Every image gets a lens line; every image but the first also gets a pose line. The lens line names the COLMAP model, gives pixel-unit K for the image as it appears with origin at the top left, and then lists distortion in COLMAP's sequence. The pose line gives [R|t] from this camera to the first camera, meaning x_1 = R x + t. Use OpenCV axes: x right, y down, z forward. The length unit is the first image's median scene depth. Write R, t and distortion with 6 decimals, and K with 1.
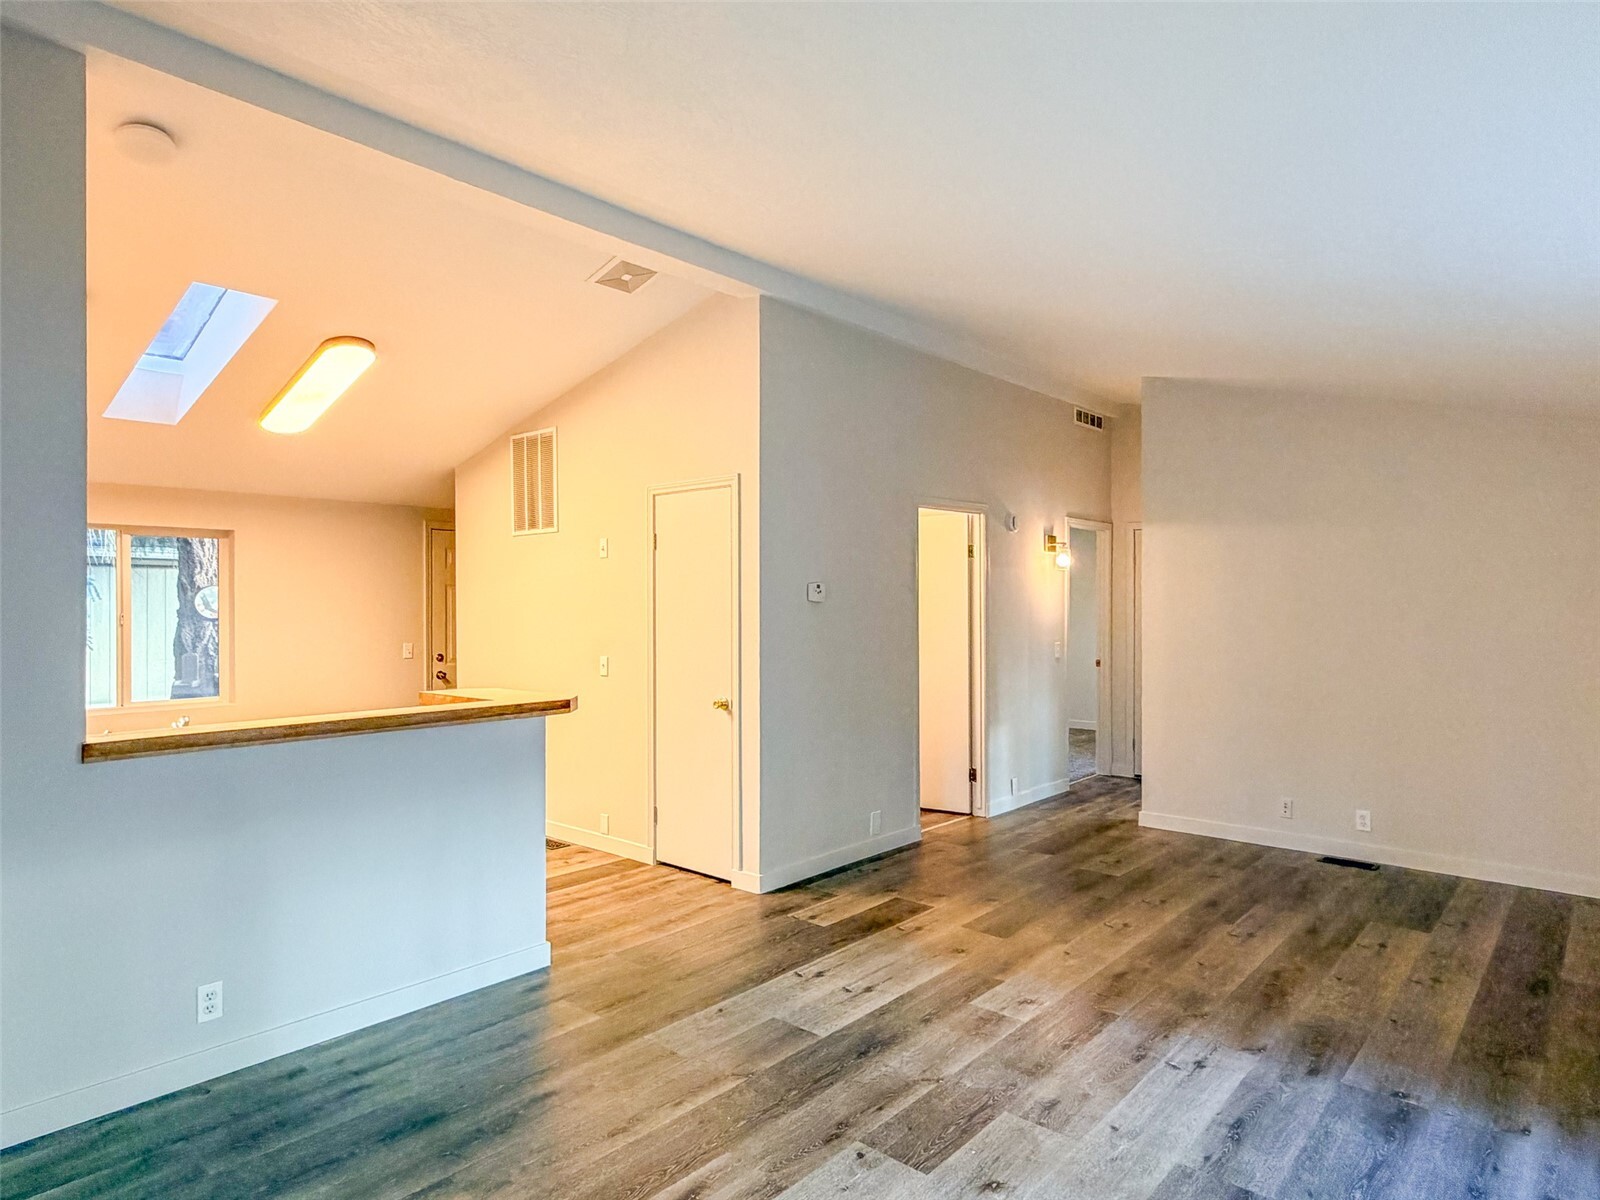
lens RADIAL K [[940.2, 0, 799.2], [0, 940.2, 601.9], [0, 0, 1]] dist [-0.009594, -0.001731]
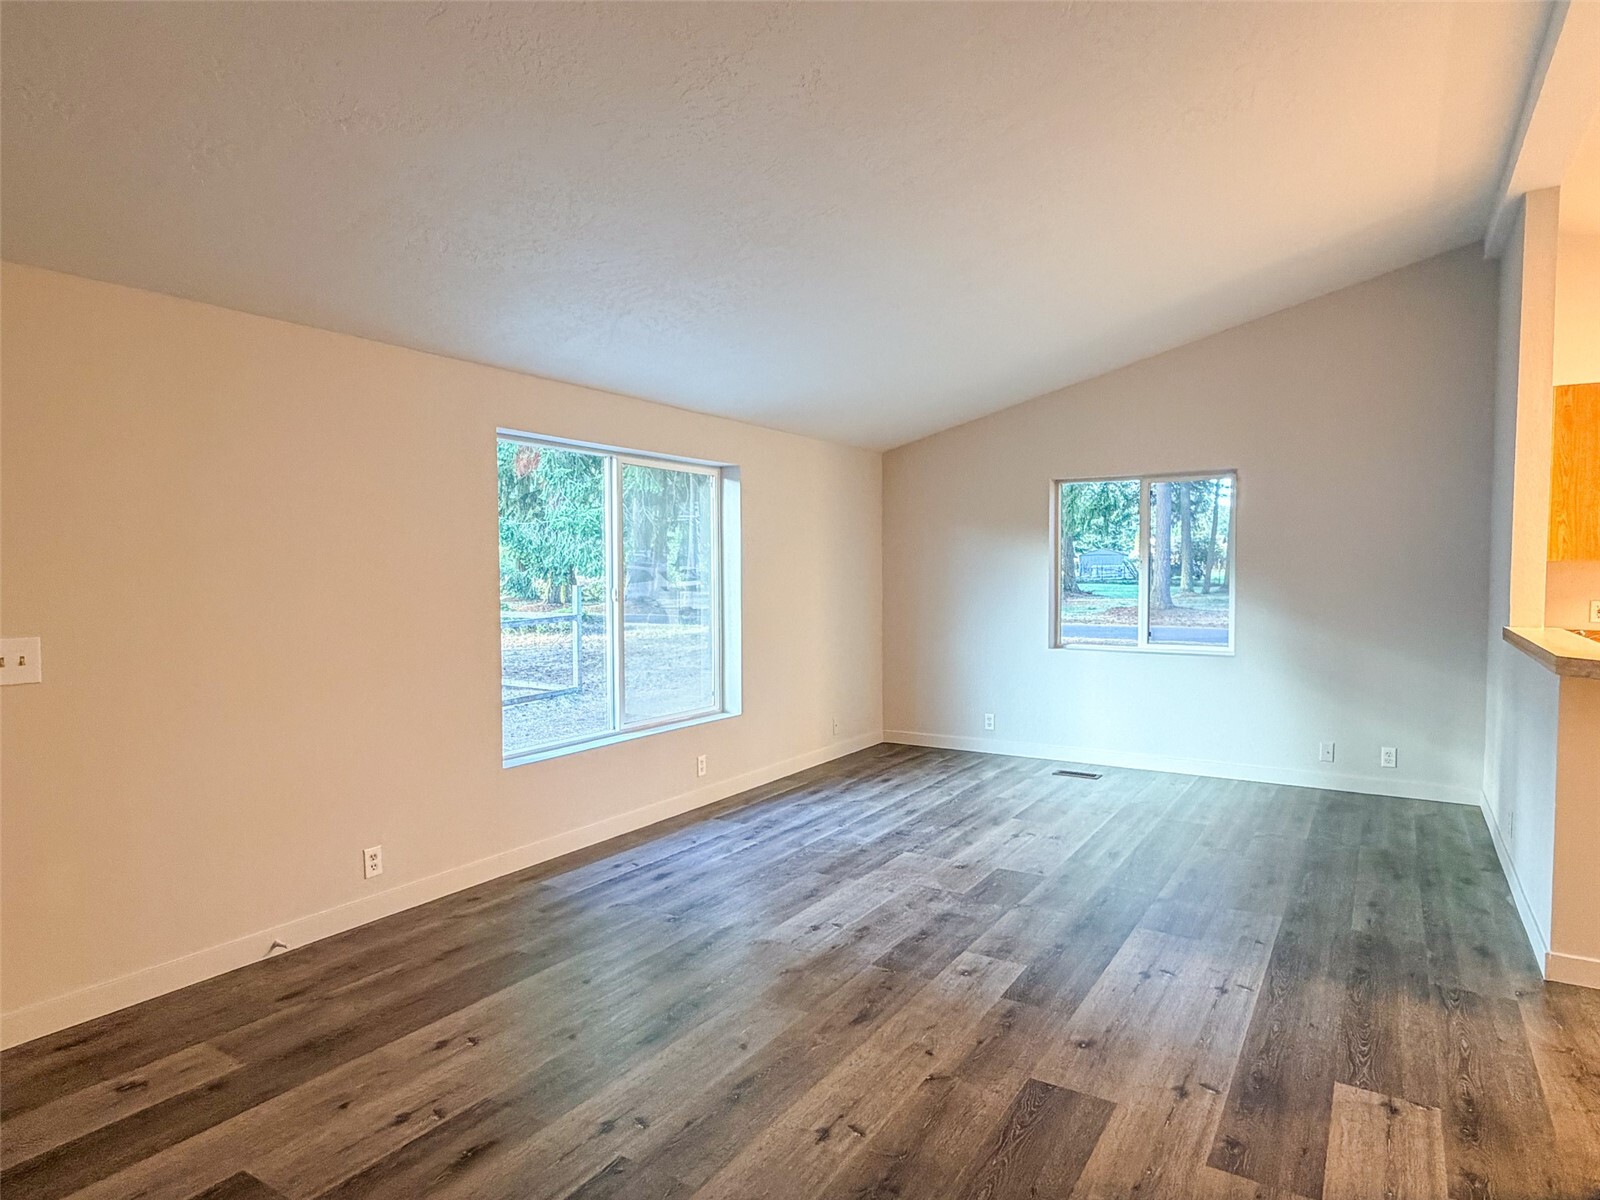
lens RADIAL K [[940.2, 0, 799.7], [0, 940.2, 602.6], [0, 0, 1]] dist [-0.009594, -0.001731]
pose [[-0.986744, 0.011035, -0.161911, 0.571176], [0.004909, 0.999259, 0.038185, 0.033880], [0.162213, 0.036884, -0.986066, 1.936937]]
